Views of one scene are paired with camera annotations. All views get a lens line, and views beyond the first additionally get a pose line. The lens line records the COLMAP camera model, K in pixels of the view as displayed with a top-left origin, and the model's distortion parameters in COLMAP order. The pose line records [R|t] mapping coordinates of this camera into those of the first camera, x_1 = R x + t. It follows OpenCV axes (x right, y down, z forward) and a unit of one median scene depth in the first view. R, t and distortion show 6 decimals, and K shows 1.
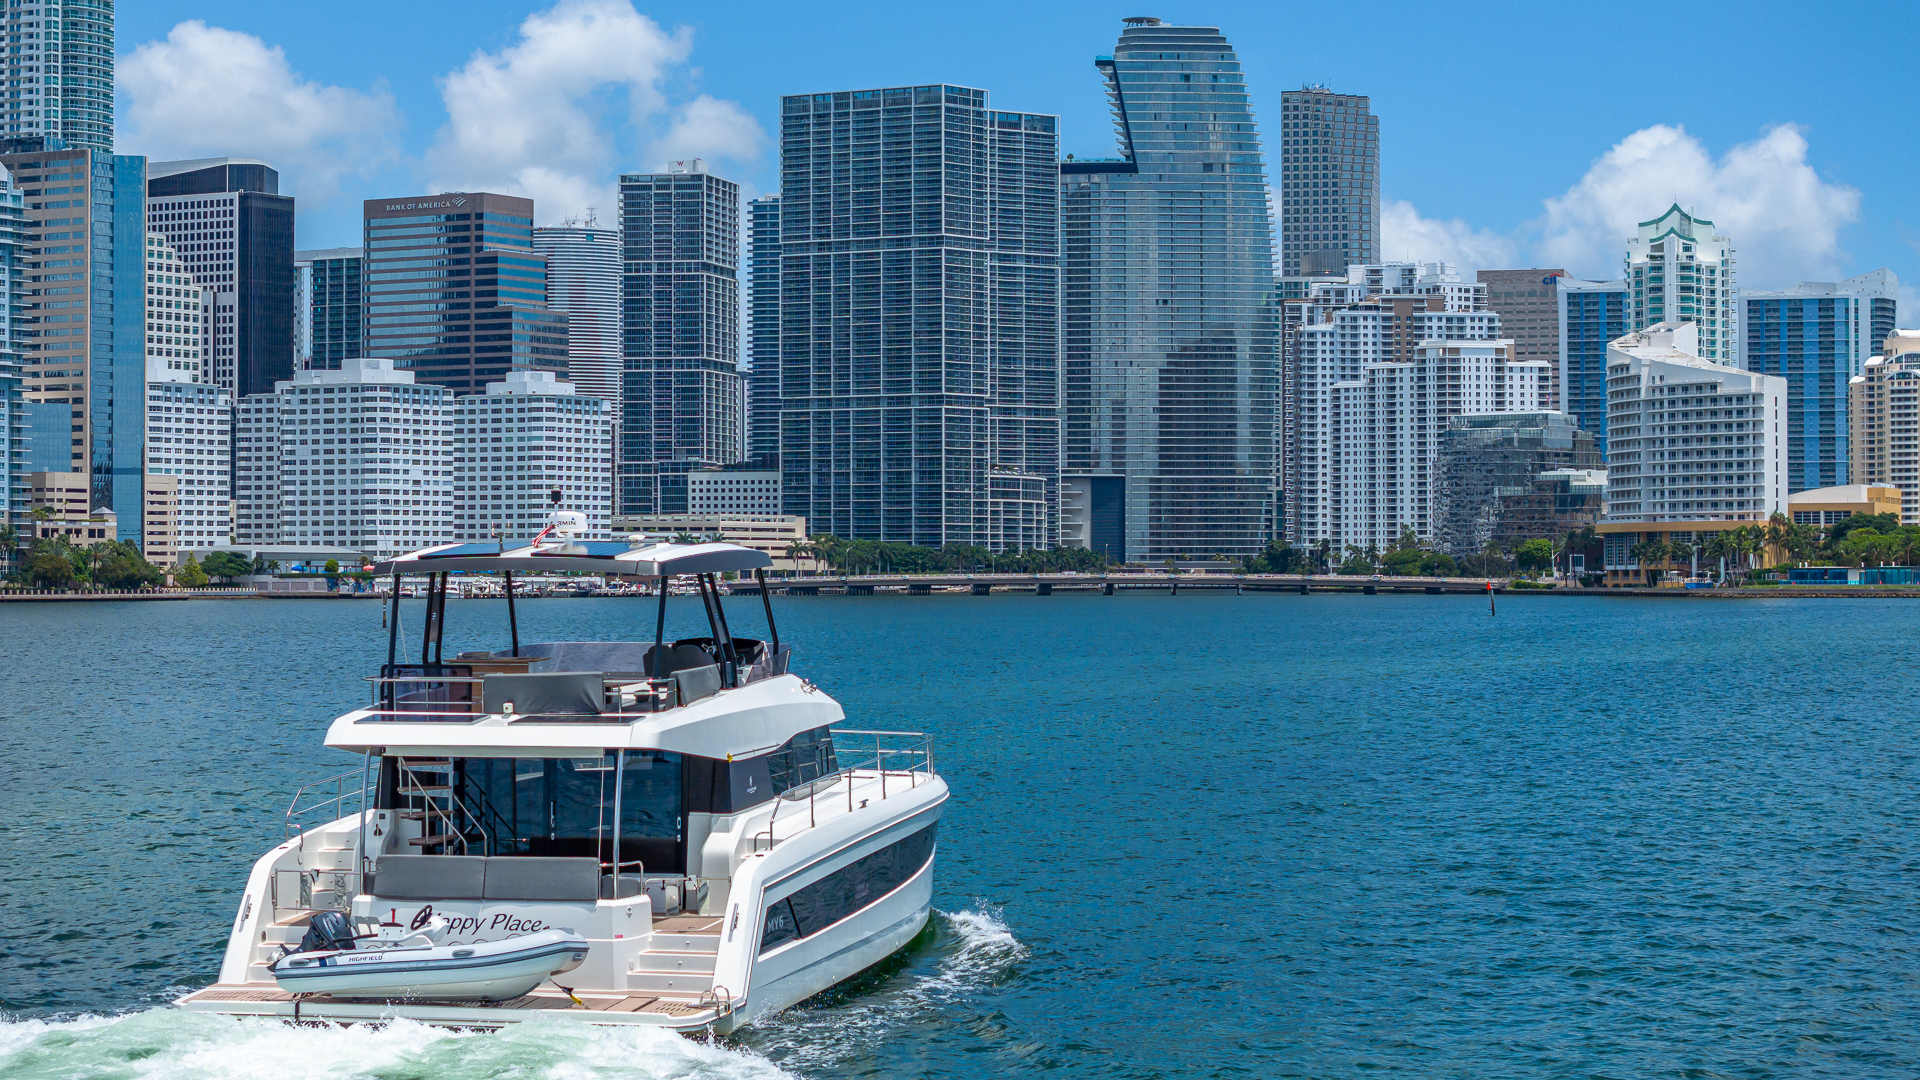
lens RADIAL K [[3912.3, 0, 959.0], [0, 3912.3, 491.9], [0, 0, 1]] dist [-0.122320, 0.628555]
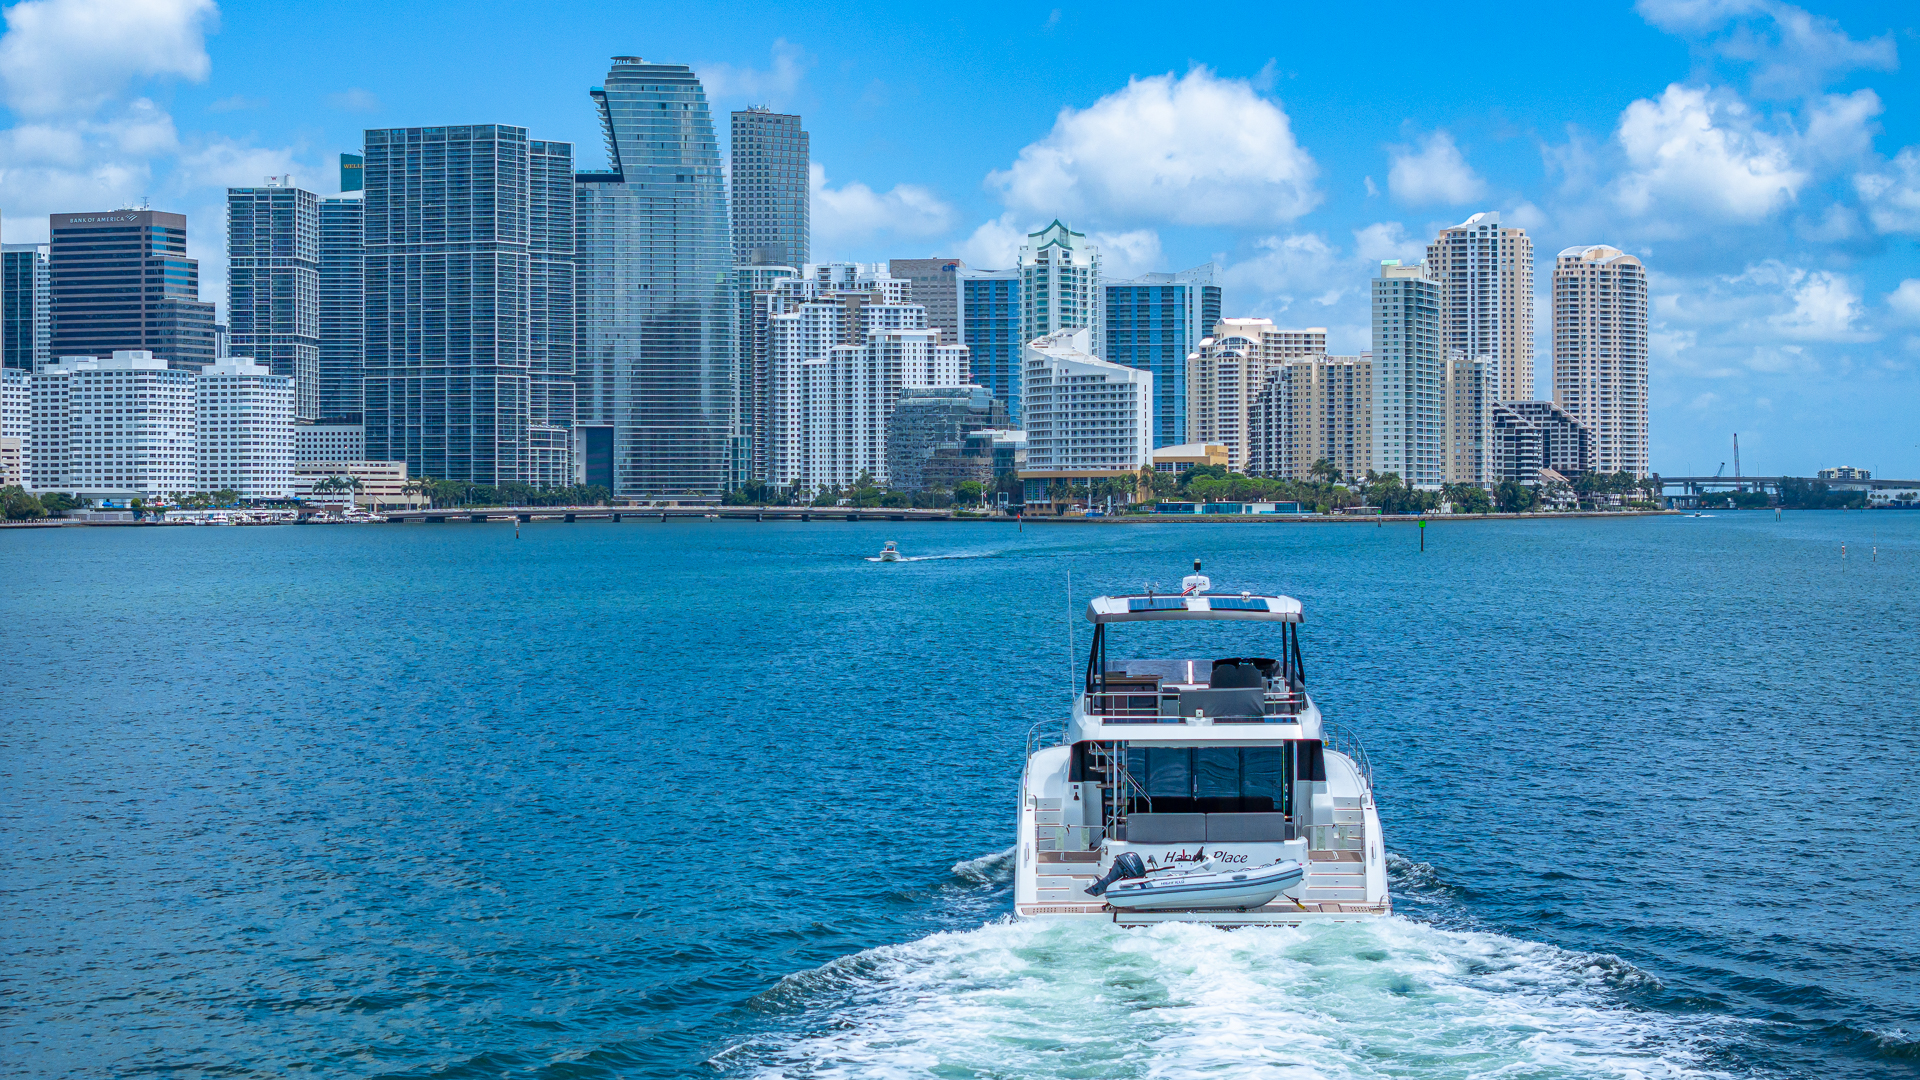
lens RADIAL K [[3912.3, 0, 959.0], [0, 3912.3, 491.9], [0, 0, 1]] dist [-0.122320, 0.628555]
pose [[0.985352, -0.001212, 0.170531, -0.080403], [-0.001953, 0.999829, 0.018388, -0.008304], [-0.170524, -0.018452, 0.985181, -0.318822]]
